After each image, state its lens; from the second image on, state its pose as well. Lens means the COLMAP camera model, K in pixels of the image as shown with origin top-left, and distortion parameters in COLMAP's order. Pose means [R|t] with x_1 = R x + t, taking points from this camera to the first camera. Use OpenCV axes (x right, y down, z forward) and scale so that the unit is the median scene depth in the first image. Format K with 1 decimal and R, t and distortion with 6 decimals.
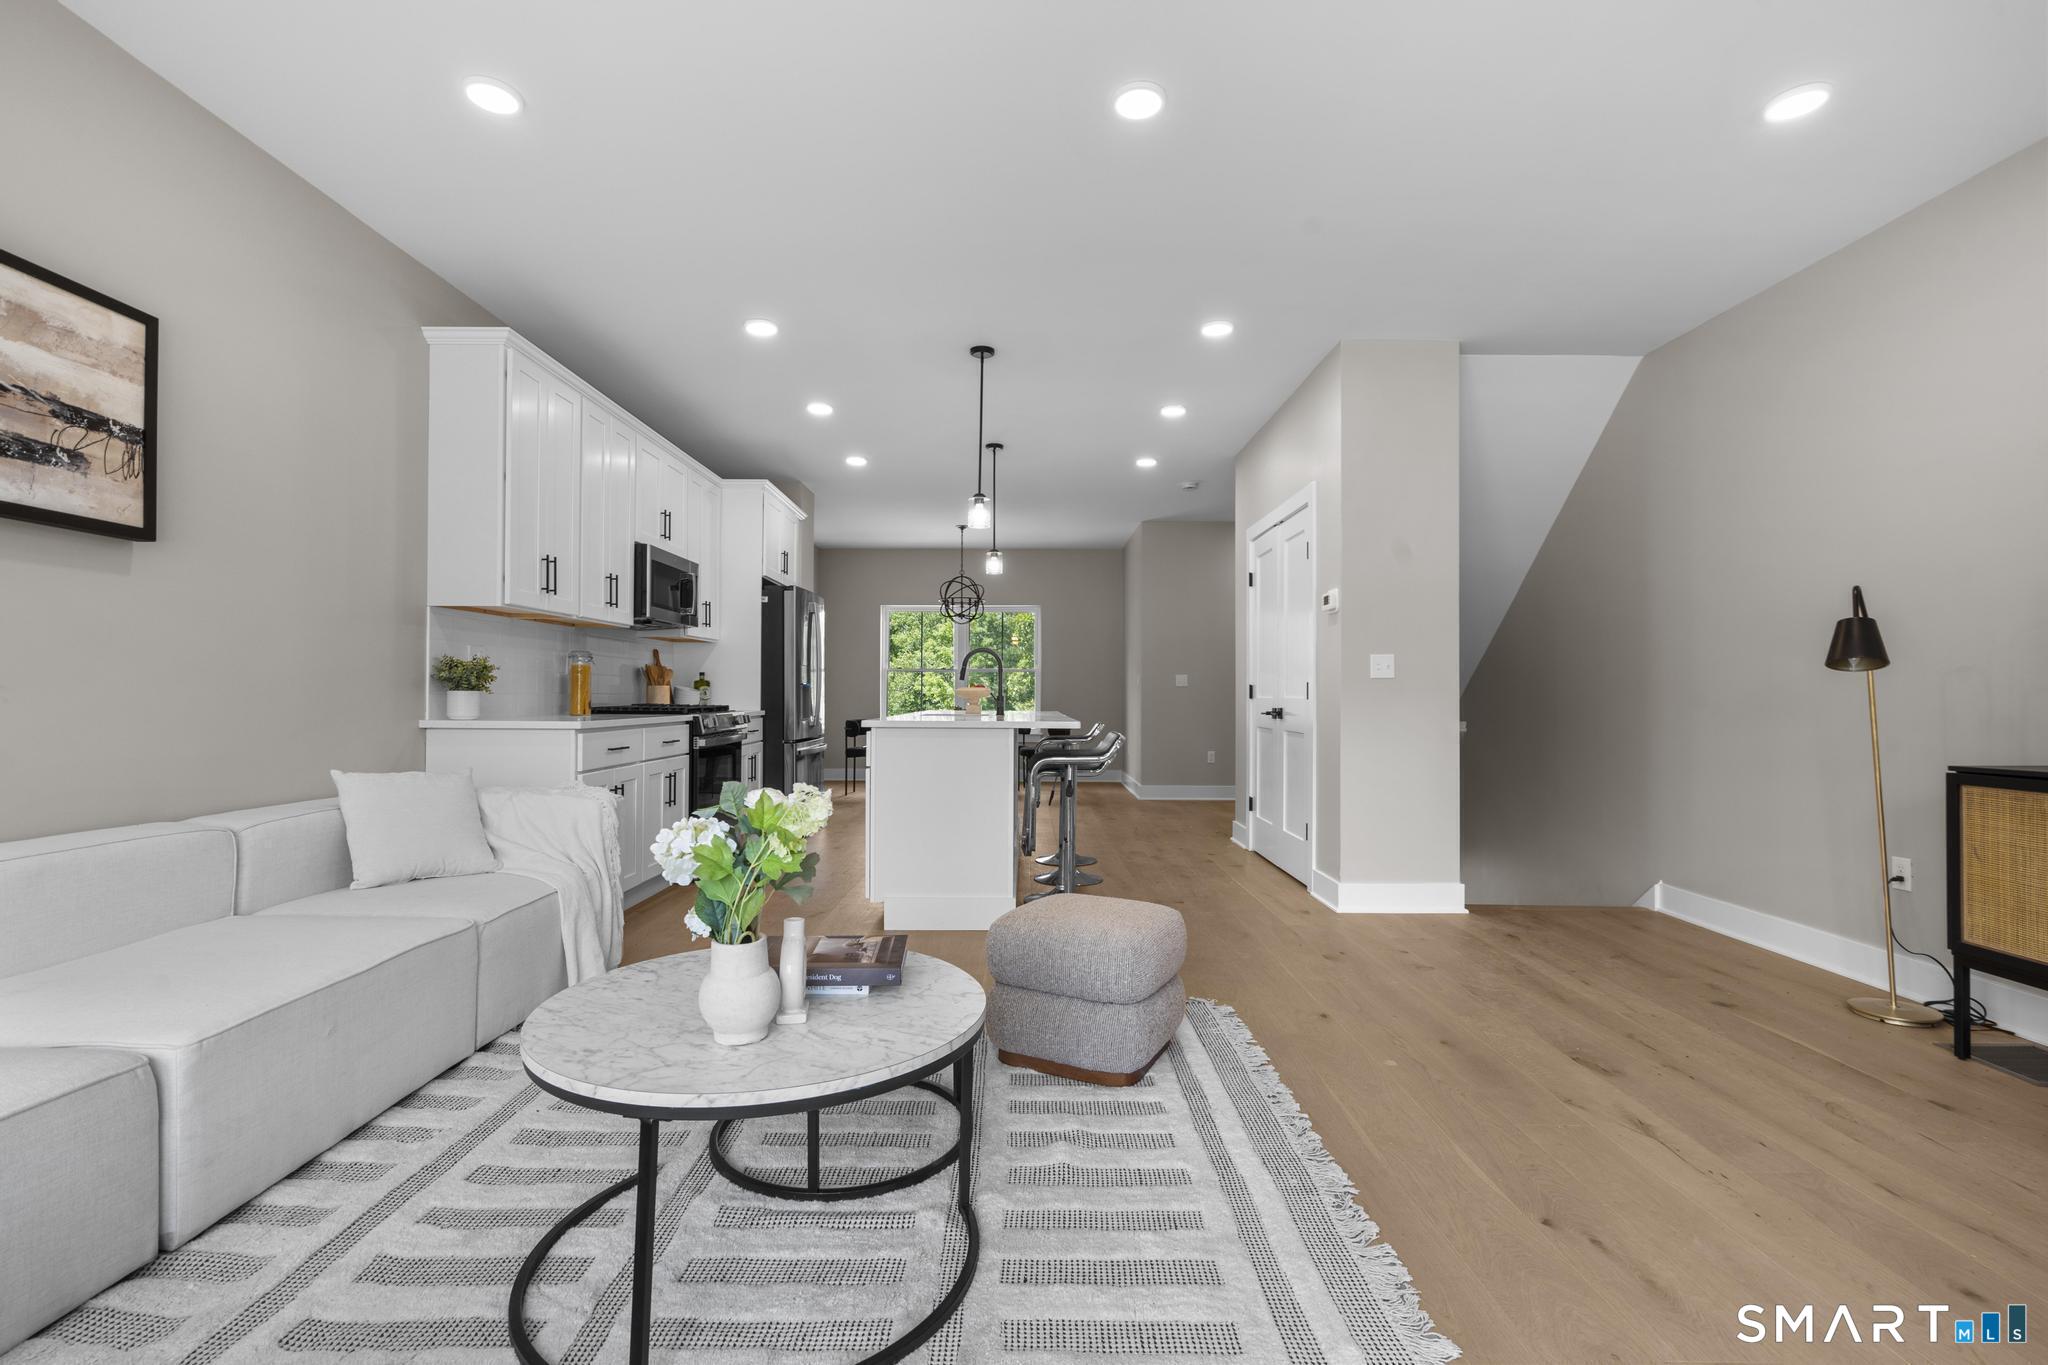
lens RADIAL K [[919.2, 0, 1020.9], [0, 919.2, 686.9], [0, 0, 1]] dist [-0.010068, 0.005996]
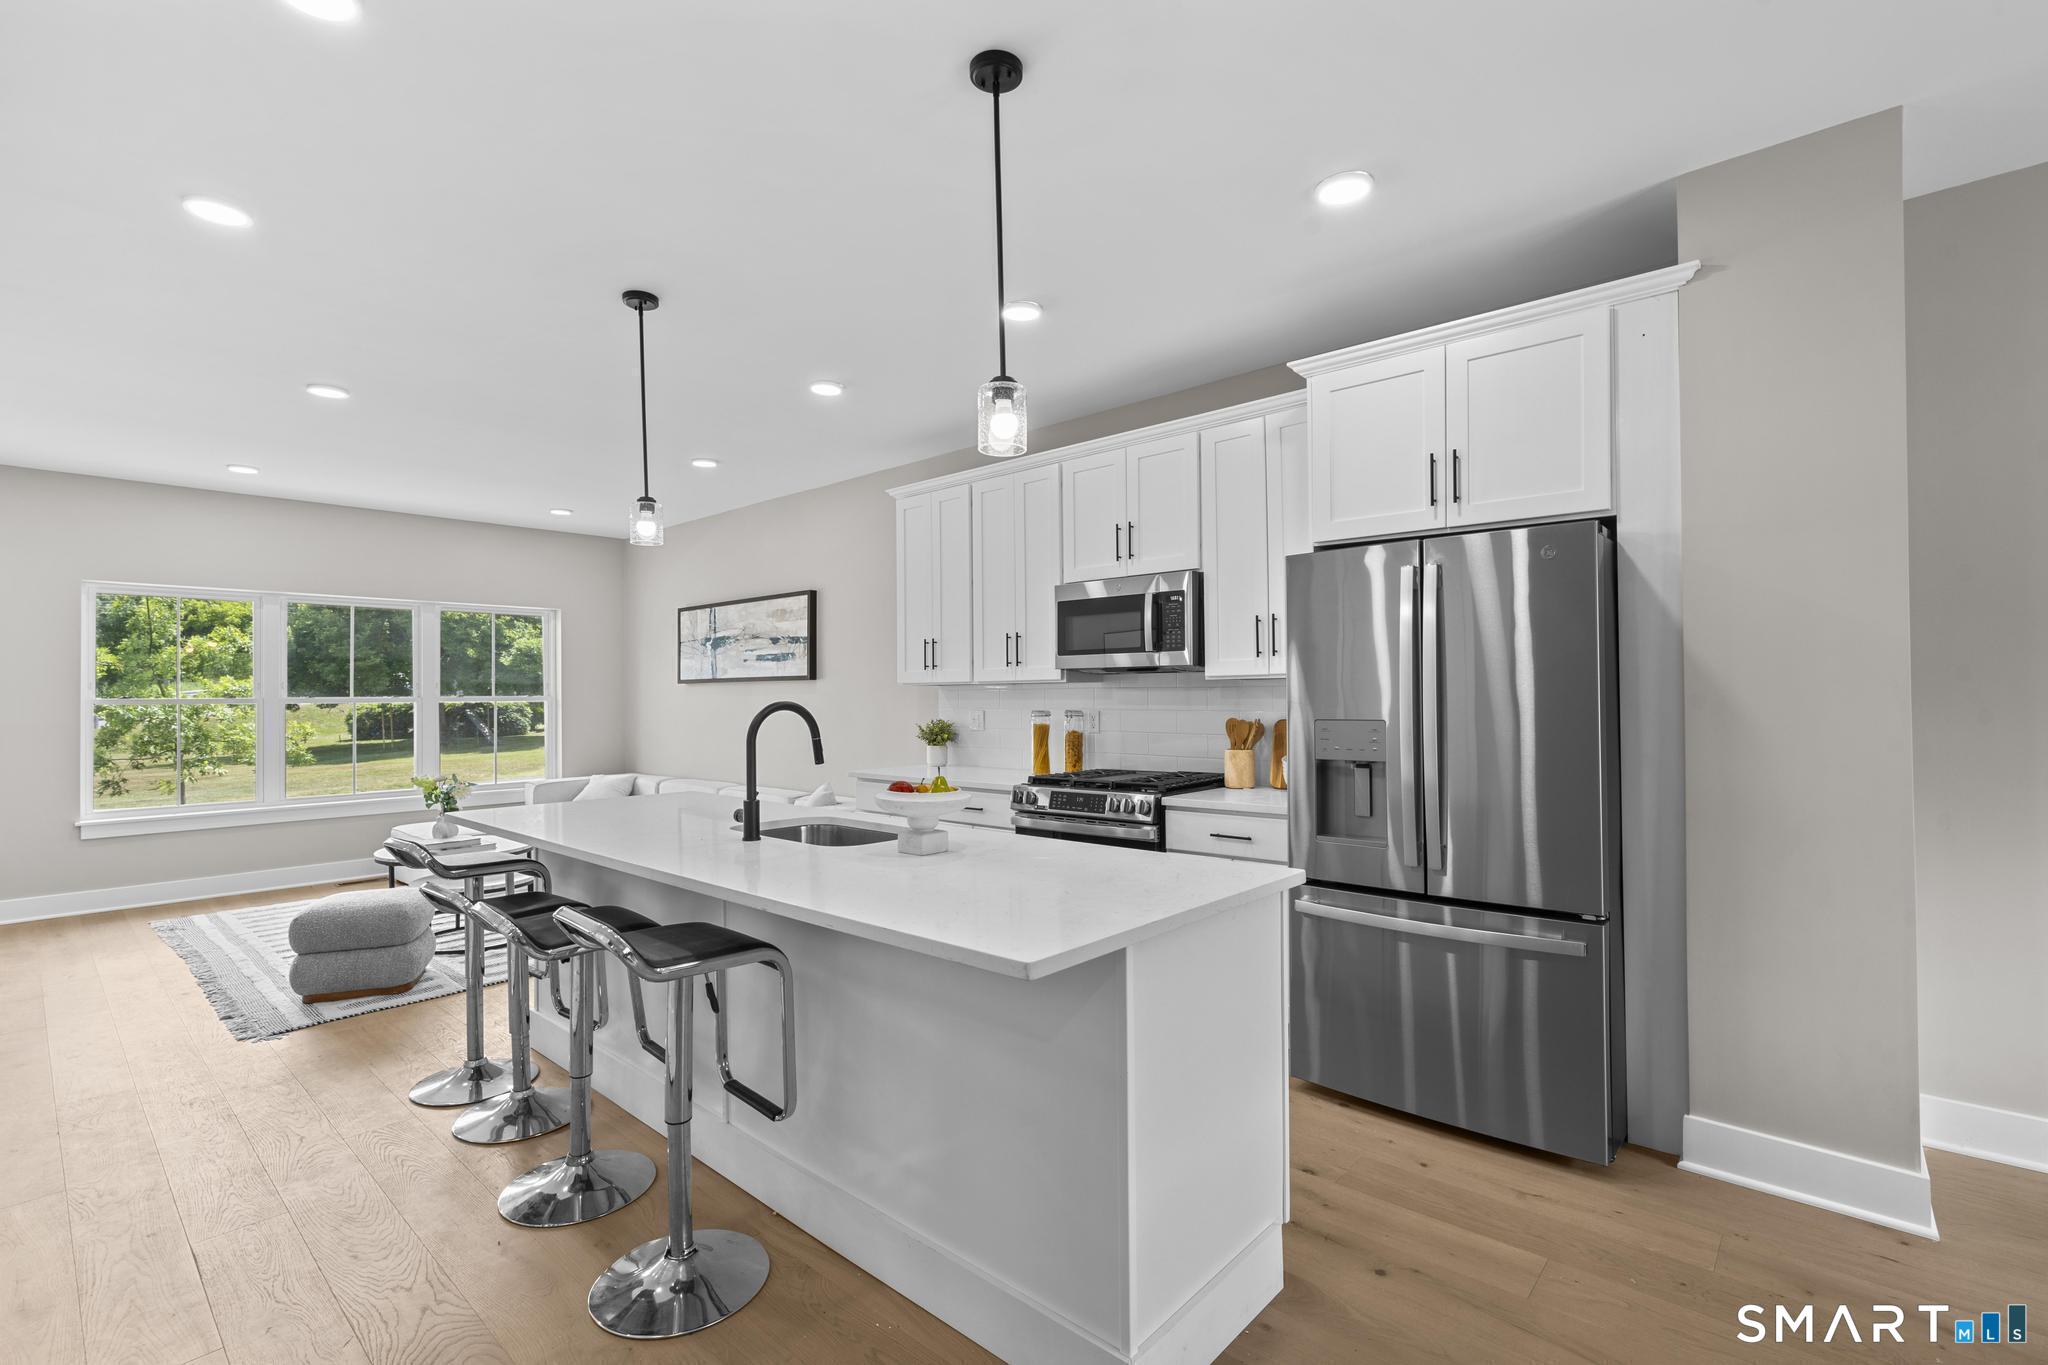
lens RADIAL K [[919.2, 0, 1020.9], [0, 919.2, 686.9], [0, 0, 1]] dist [-0.010068, 0.005996]
pose [[-0.668461, -0.006329, -0.743720, 0.268477], [0.011597, 0.999754, -0.018932, -0.043390], [0.743656, -0.021280, -0.668223, 1.573029]]
